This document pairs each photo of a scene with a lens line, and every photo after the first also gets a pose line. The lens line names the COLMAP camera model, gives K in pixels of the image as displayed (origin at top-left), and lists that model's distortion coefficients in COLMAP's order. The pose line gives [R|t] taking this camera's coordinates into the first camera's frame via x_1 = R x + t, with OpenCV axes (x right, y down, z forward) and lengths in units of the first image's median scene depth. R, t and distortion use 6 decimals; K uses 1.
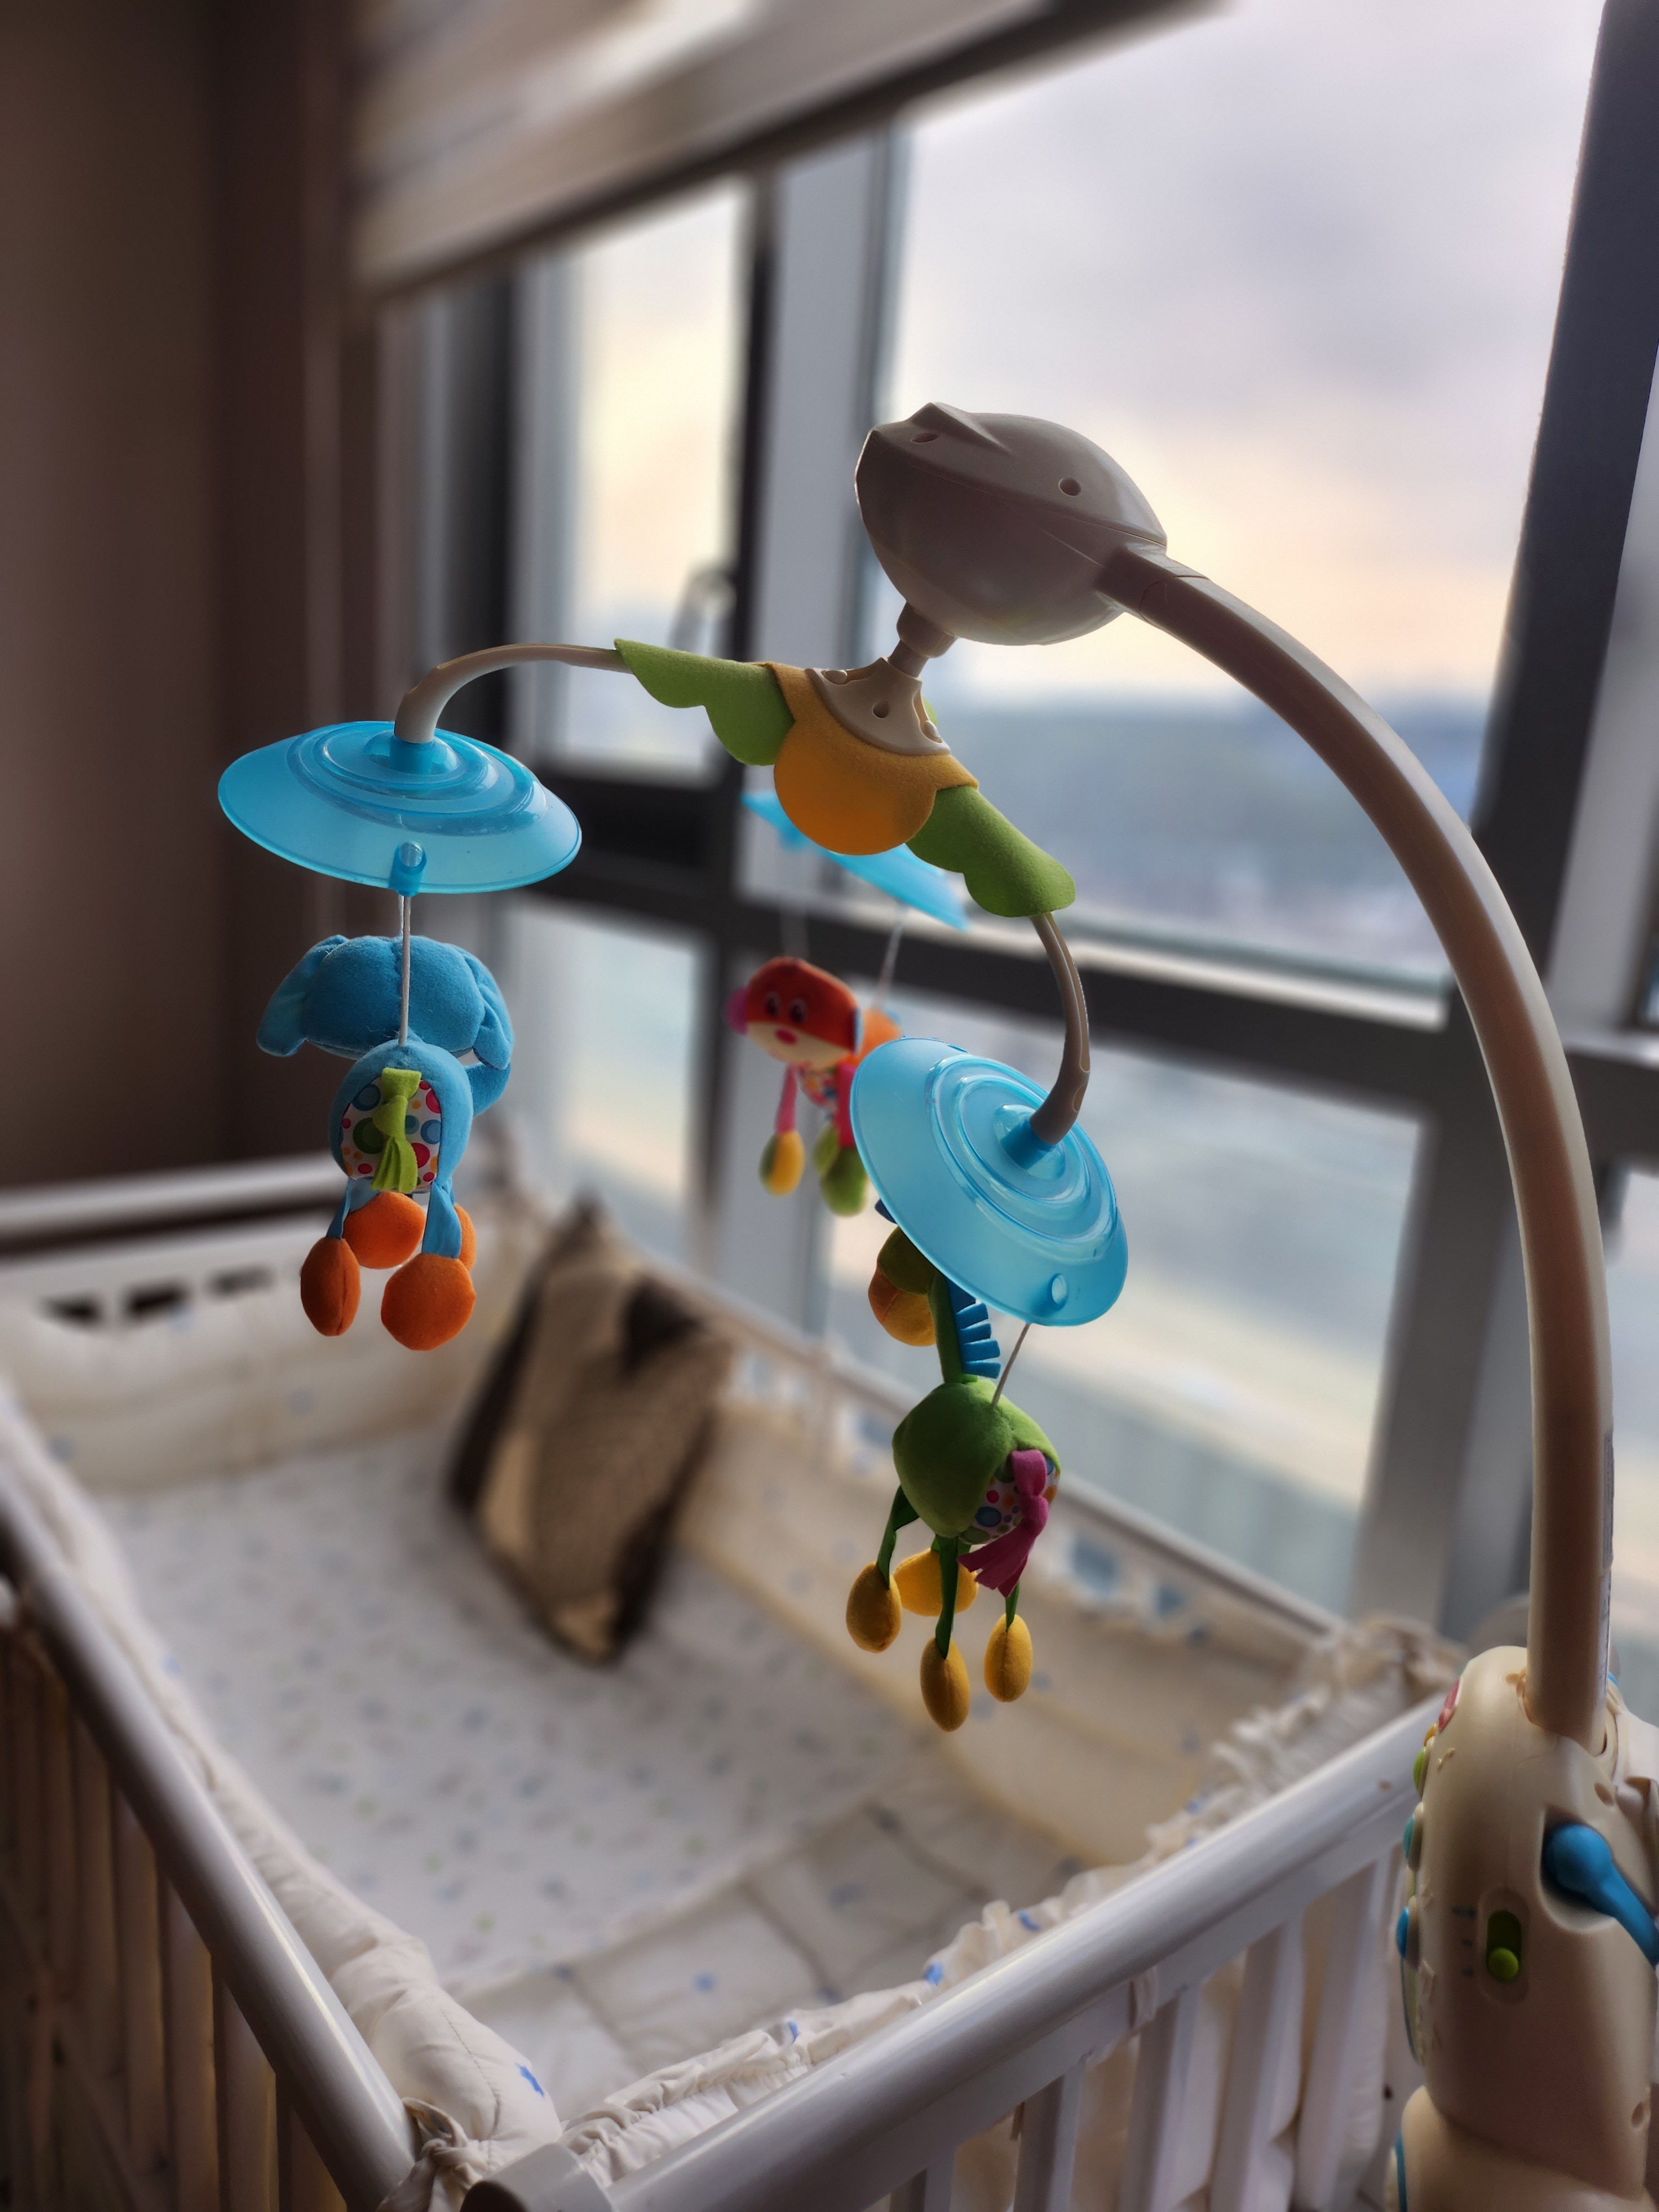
lens RADIAL K [[1613.4, 0, 827.5], [0, 1613.4, 1164.6], [0, 0, 1]] dist [0.041988, -0.000604]
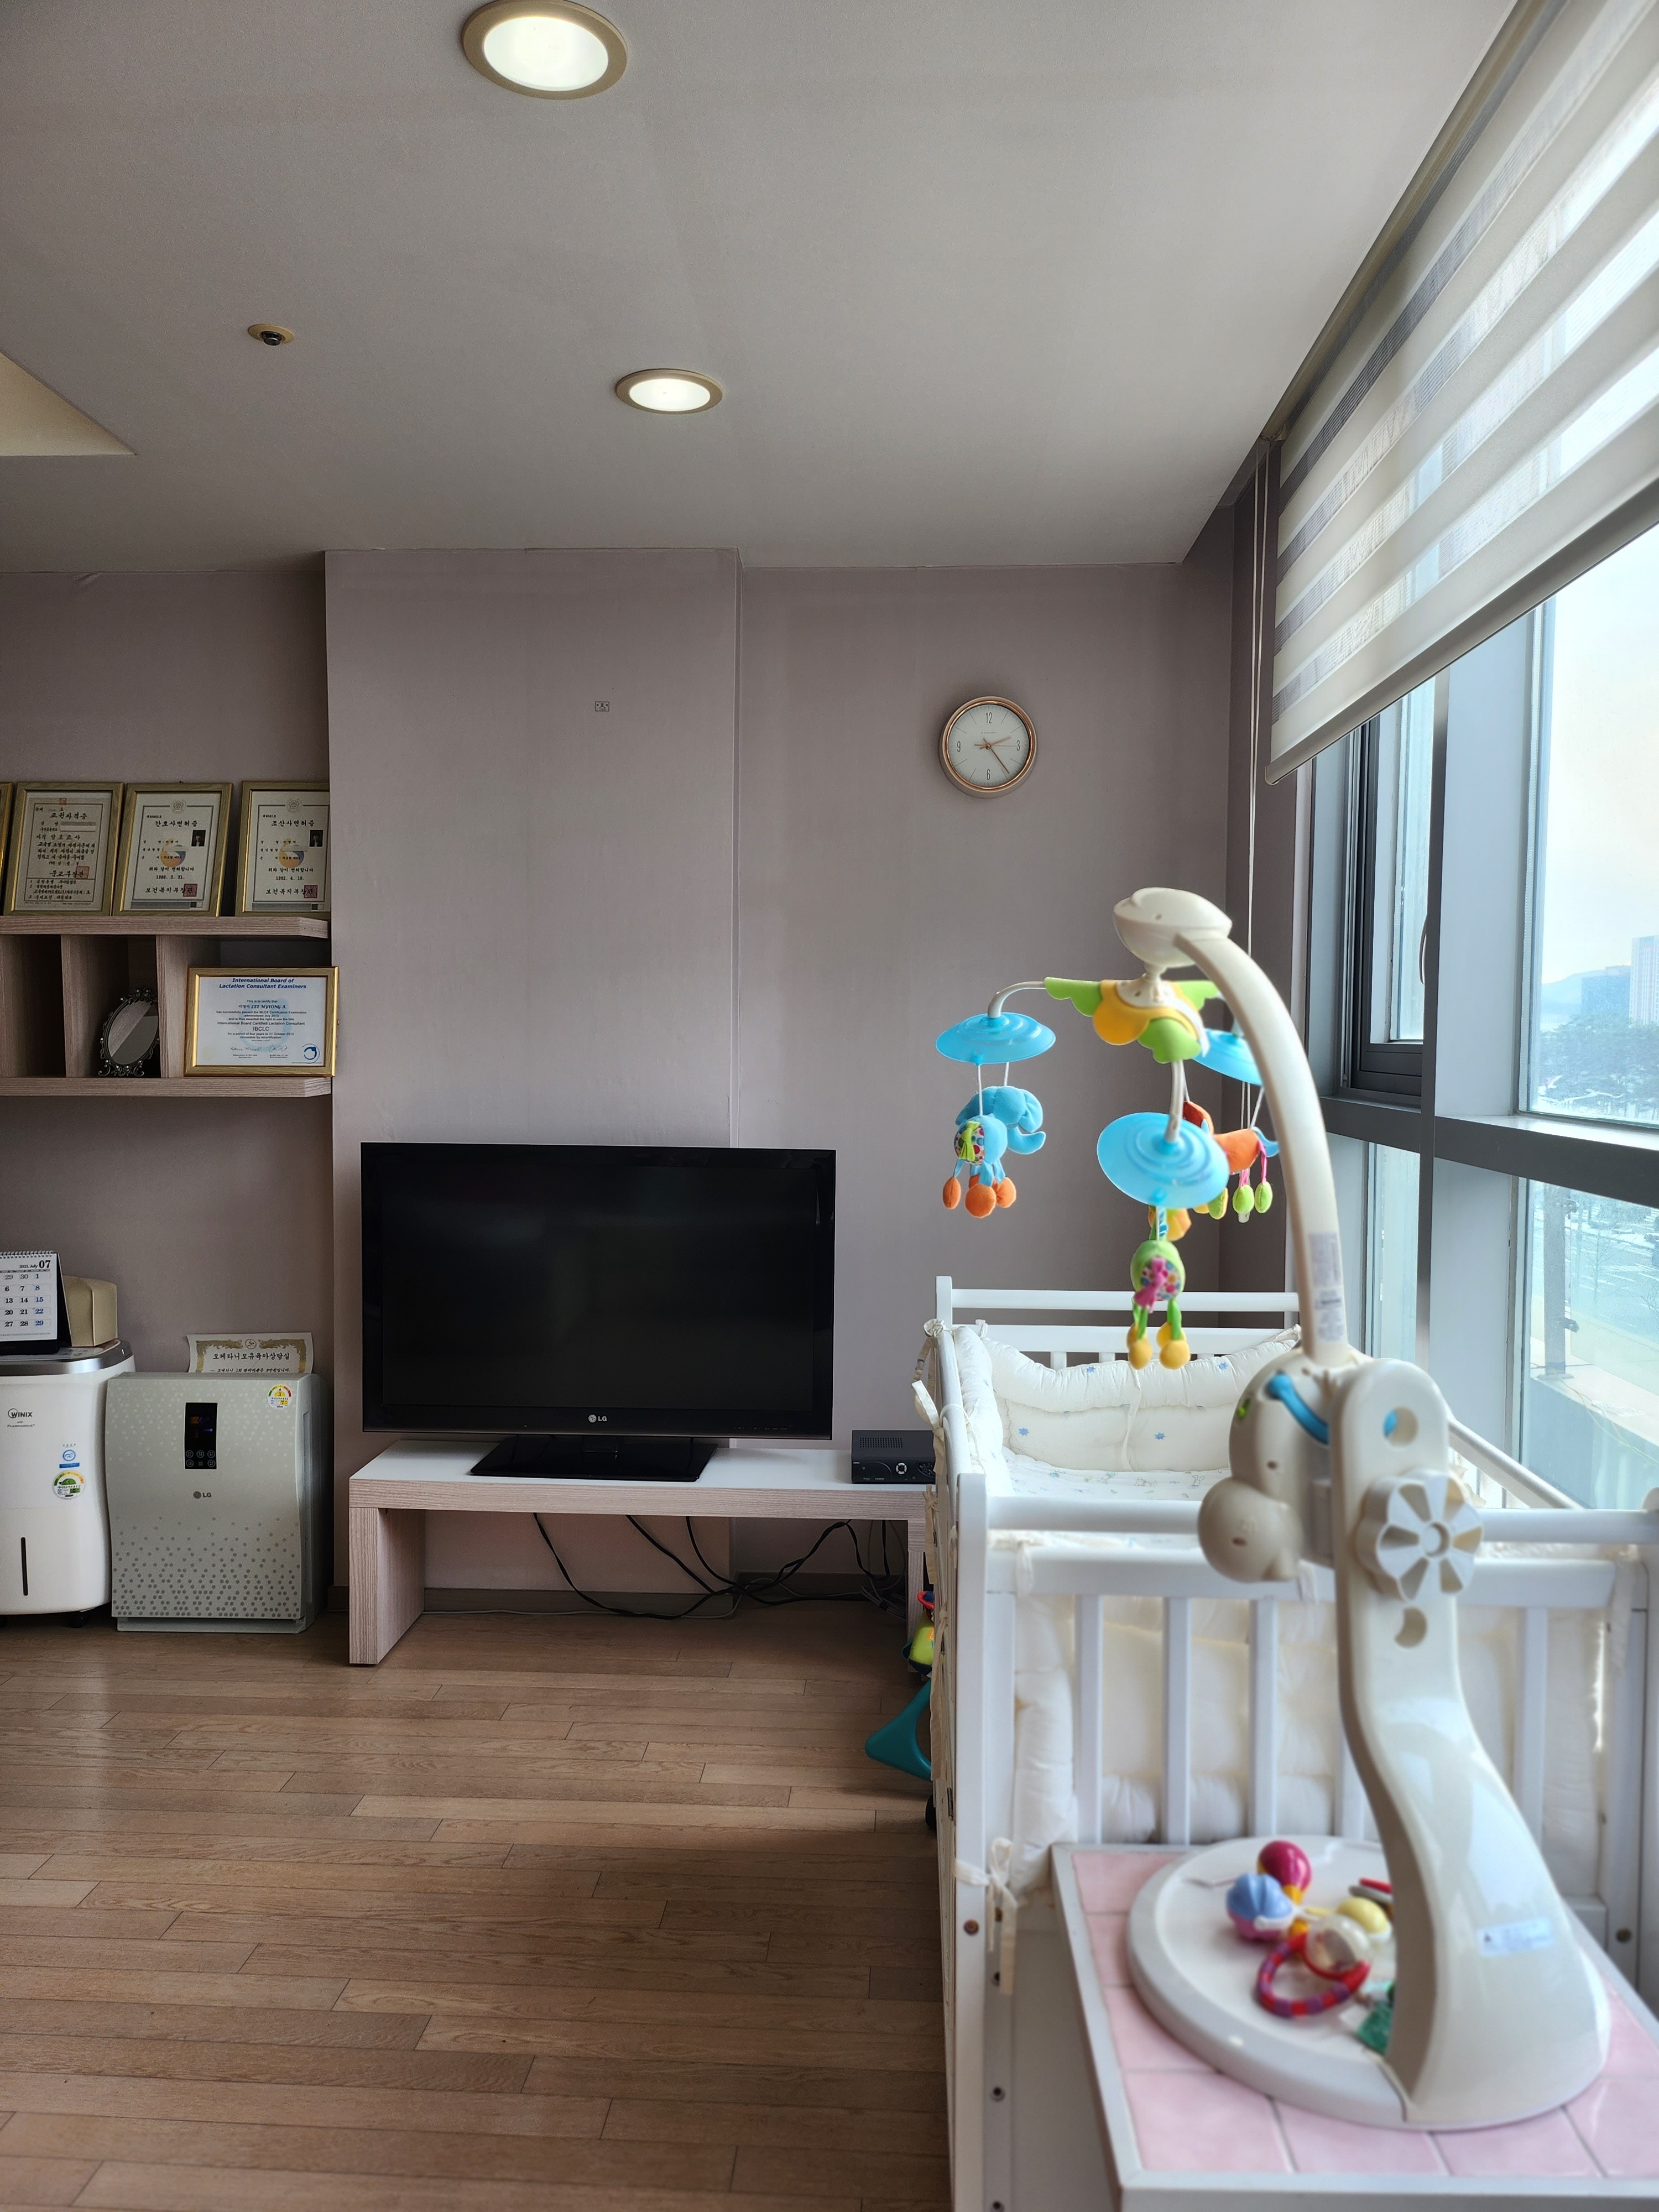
lens RADIAL K [[1613.4, 0, 827.5], [0, 1613.4, 1164.6], [0, 0, 1]] dist [0.041988, -0.000604]
pose [[0.754822, -0.013495, -0.655791, 0.716350], [-0.108818, 0.983358, -0.145486, 0.232109], [0.646841, 0.181177, 0.740791, -0.662100]]
